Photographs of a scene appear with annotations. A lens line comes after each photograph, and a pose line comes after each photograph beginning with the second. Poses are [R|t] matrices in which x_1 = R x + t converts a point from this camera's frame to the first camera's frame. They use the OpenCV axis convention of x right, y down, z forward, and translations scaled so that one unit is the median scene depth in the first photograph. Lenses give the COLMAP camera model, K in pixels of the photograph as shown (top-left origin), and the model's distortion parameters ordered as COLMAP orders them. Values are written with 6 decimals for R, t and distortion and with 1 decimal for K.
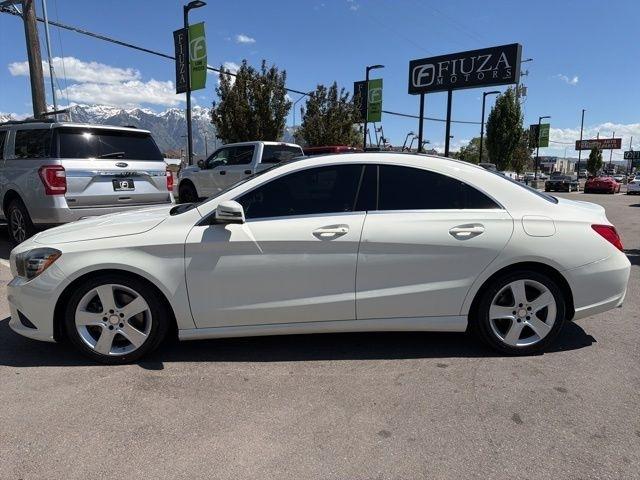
lens RADIAL K [[461.6, 0, 325.9], [0, 461.6, 219.5], [0, 0, 1]] dist [0.033634, -0.037992]
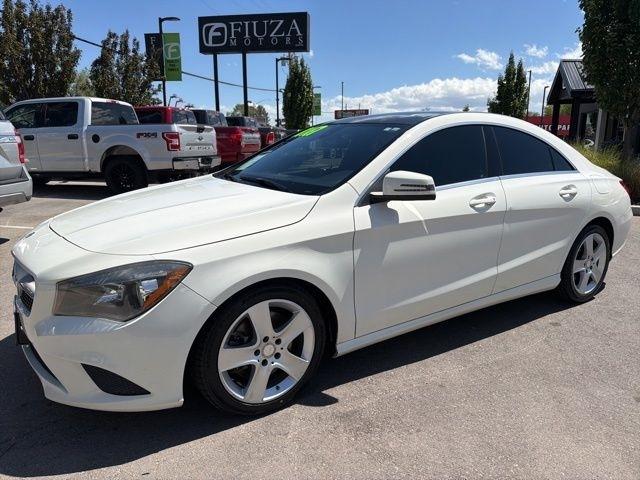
lens RADIAL K [[461.6, 0, 321.2], [0, 461.6, 224.5], [0, 0, 1]] dist [0.033634, -0.037992]
pose [[0.871894, -0.091671, 0.481037, -0.656043], [0.052359, 0.994142, 0.094552, -0.029618], [-0.486887, -0.057253, 0.871587, 0.351036]]
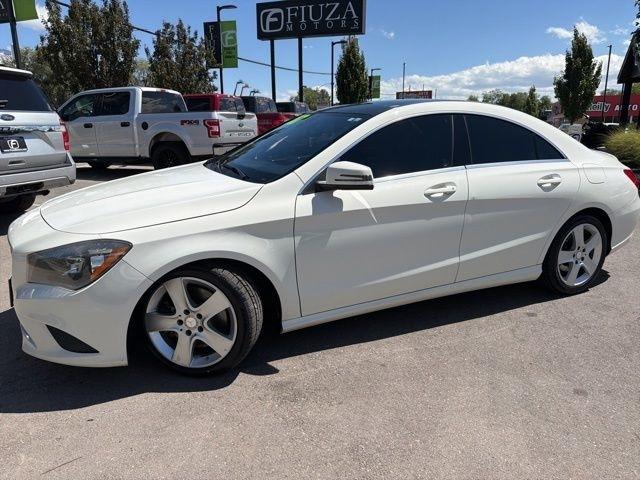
lens RADIAL K [[461.6, 0, 319.6], [0, 461.6, 224.5], [0, 0, 1]] dist [0.033634, -0.037992]
pose [[0.933071, -0.088240, 0.348700, -0.504752], [0.048086, 0.991341, 0.122191, -0.029395], [-0.356462, -0.097245, 0.929235, 0.222423]]
